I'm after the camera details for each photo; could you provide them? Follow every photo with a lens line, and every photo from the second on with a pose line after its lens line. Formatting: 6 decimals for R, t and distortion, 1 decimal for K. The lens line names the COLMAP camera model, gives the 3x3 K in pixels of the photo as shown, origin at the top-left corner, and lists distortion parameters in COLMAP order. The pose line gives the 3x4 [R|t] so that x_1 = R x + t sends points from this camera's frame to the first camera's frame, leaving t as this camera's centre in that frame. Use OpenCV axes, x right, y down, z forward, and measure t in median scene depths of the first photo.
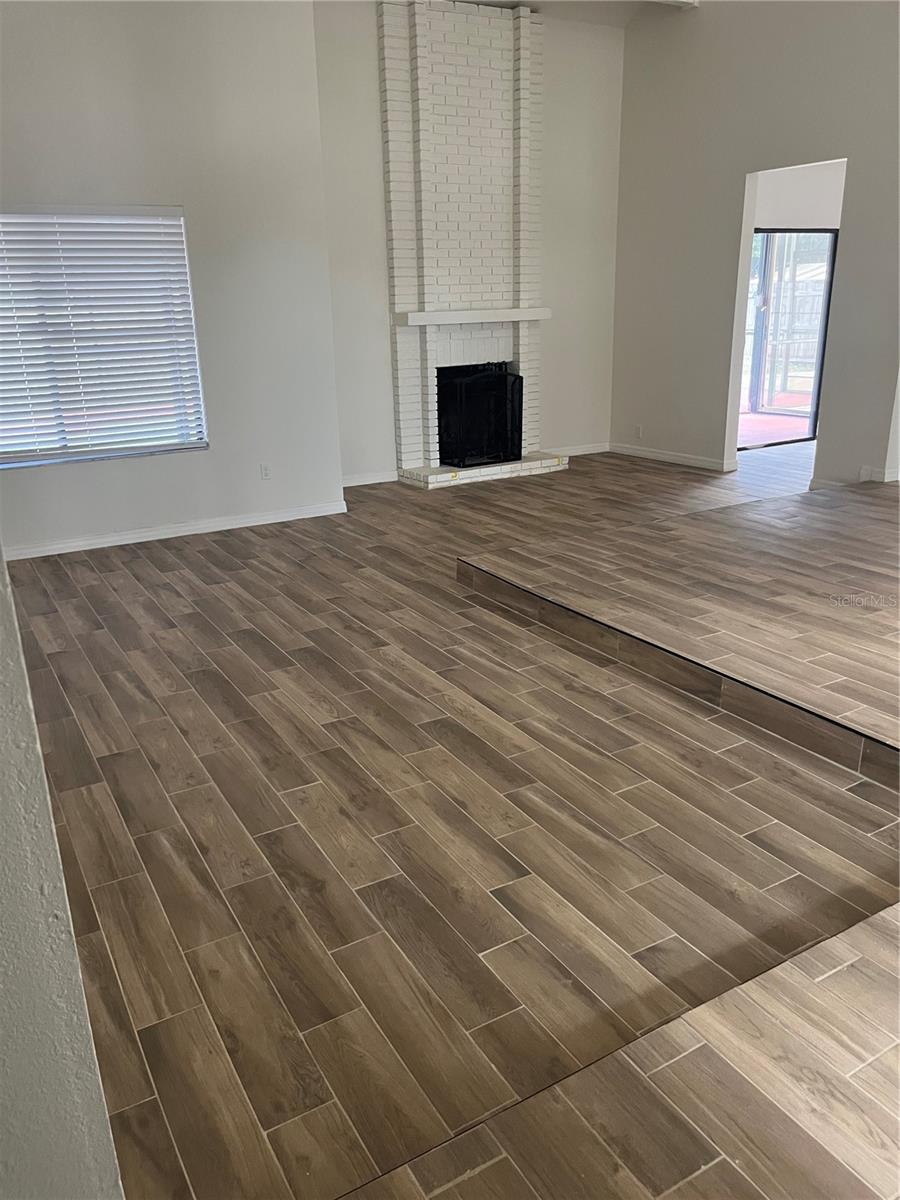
lens RADIAL K [[909.7, 0, 446.6], [0, 909.7, 595.5], [0, 0, 1]] dist [0.053915, -0.082369]
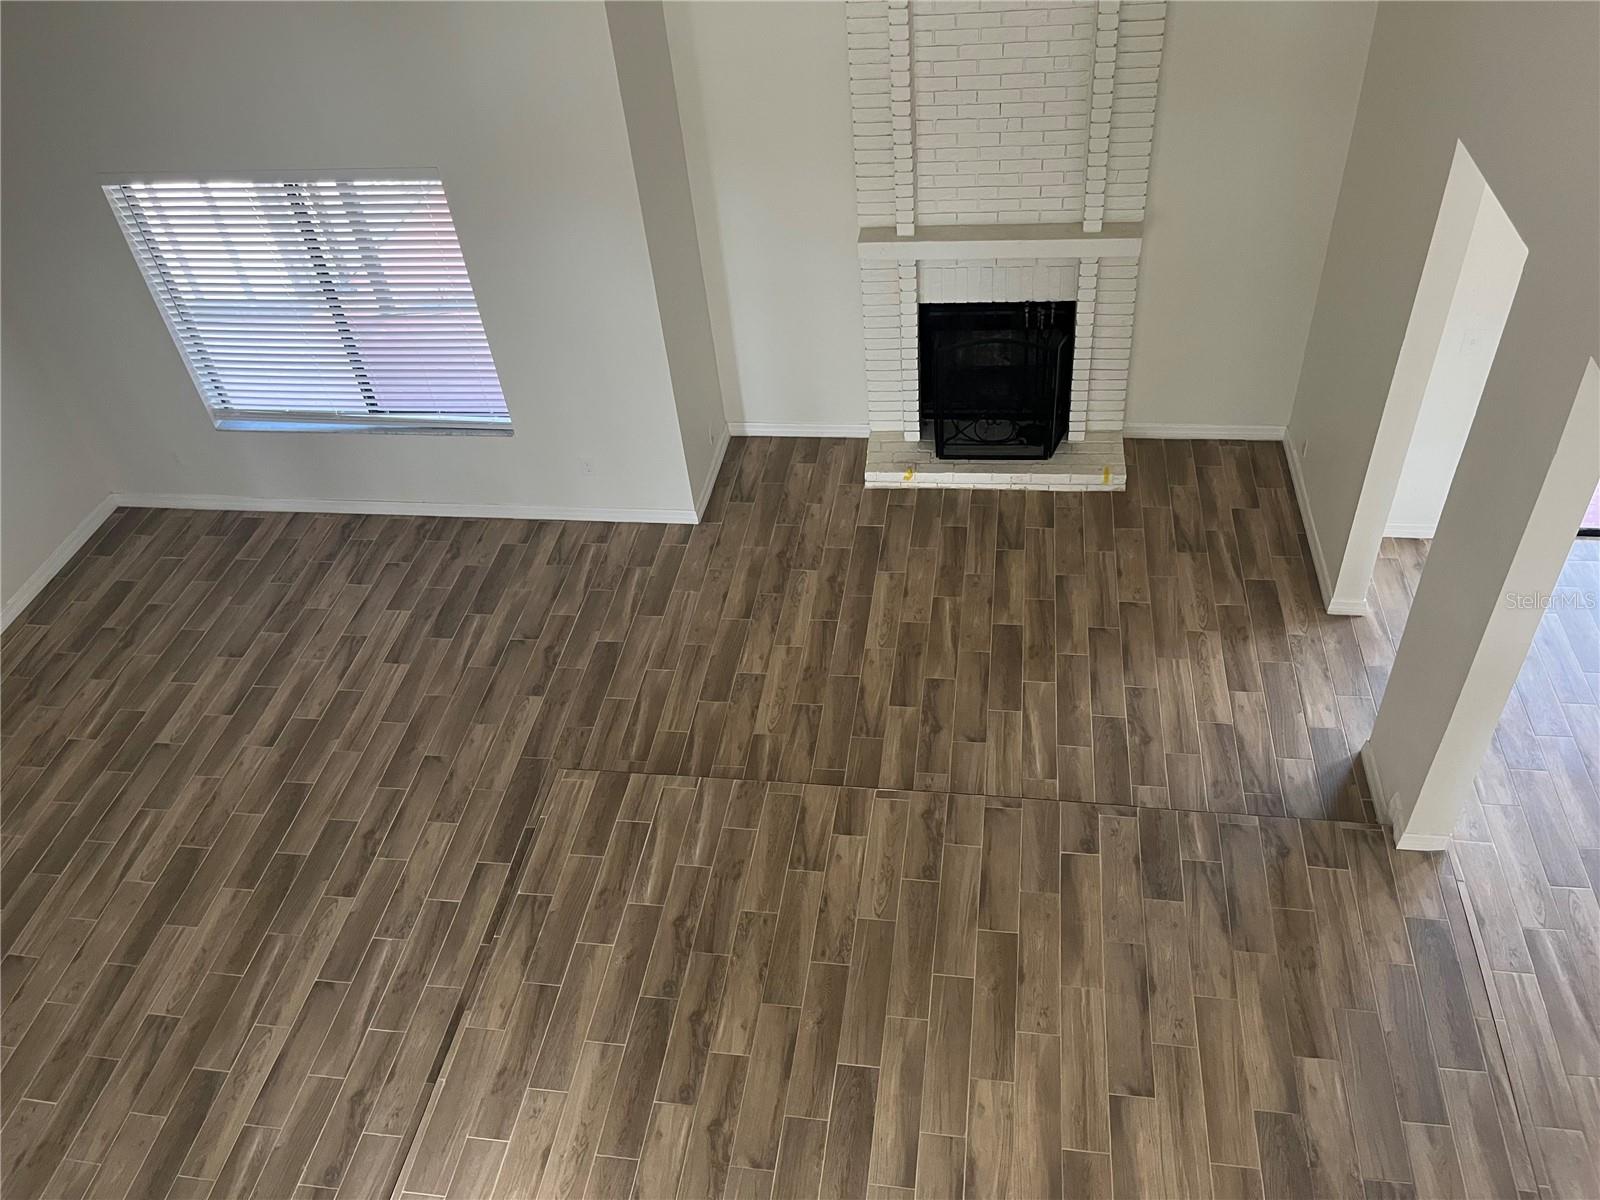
lens RADIAL K [[1212.9, 0, 800.0], [0, 1212.9, 600.0], [0, 0, 1]] dist [0.053915, -0.082369]
pose [[0.782103, 0.385708, -0.489433, 0.695439], [-0.139548, 0.873879, 0.465683, -0.754772], [0.607323, -0.295913, 0.737289, 0.404076]]
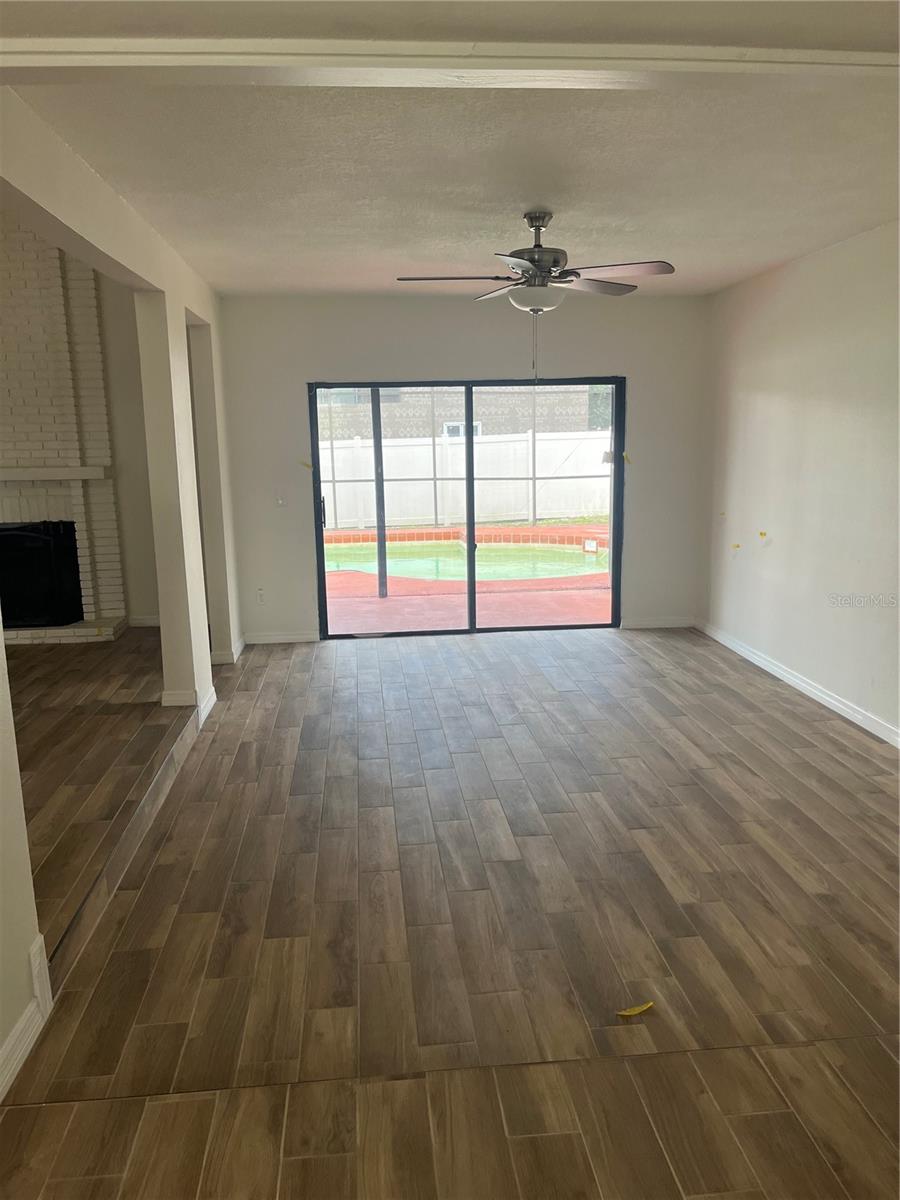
lens RADIAL K [[928.1, 0, 450.0], [0, 928.1, 600.0], [0, 0, 1]] dist [0.072654, -0.086681]
pose [[0.906358, 0.081109, -0.414653, 1.424465], [-0.138919, 0.984044, -0.111167, -0.213688], [0.399020, 0.158360, 0.903164, 0.516122]]
